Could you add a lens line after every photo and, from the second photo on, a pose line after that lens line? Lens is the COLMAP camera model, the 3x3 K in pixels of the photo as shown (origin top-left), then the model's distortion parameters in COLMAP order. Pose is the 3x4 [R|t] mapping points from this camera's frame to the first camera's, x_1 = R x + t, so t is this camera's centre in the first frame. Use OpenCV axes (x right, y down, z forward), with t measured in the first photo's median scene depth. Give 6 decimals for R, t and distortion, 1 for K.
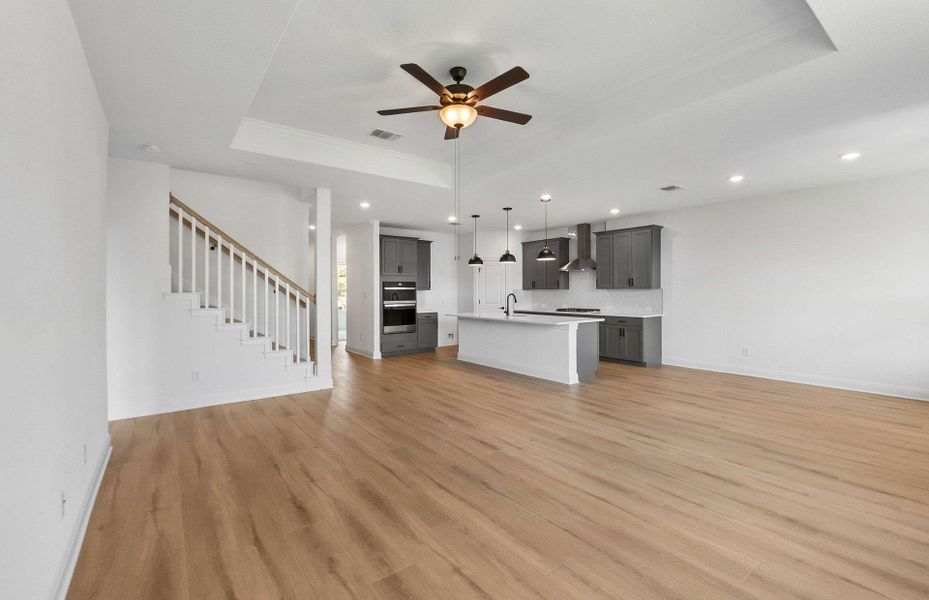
lens RADIAL K [[403.6, 0, 464.5], [0, 403.6, 300.0], [0, 0, 1]] dist [-0.000747, 0.000107]
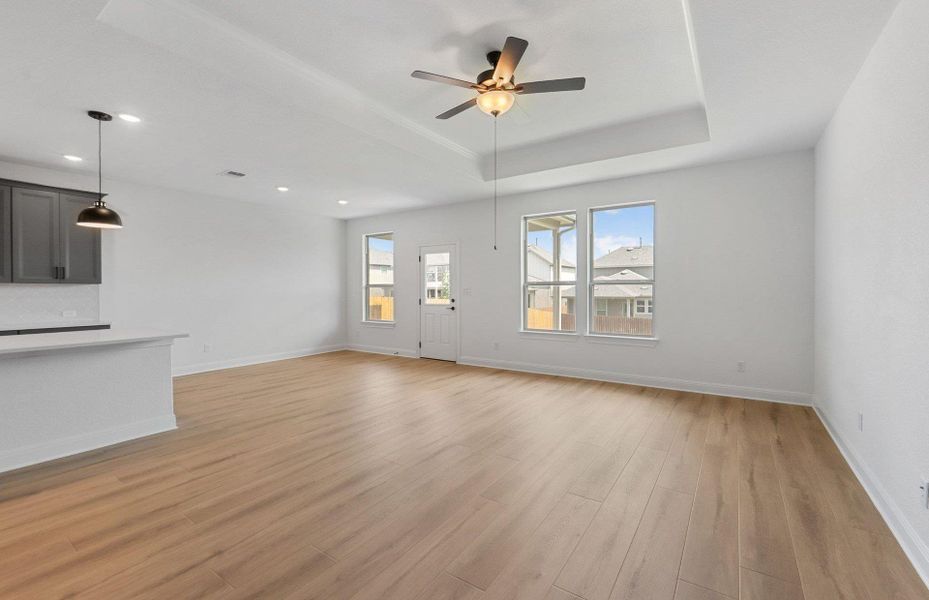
lens RADIAL K [[403.6, 0, 464.5], [0, 403.6, 300.0], [0, 0, 1]] dist [-0.000747, 0.000107]
pose [[-0.330806, -0.021331, 0.943458, -0.636948], [0.027845, 0.999089, 0.032352, -0.006667], [-0.943288, 0.036973, -0.329910, 0.972499]]
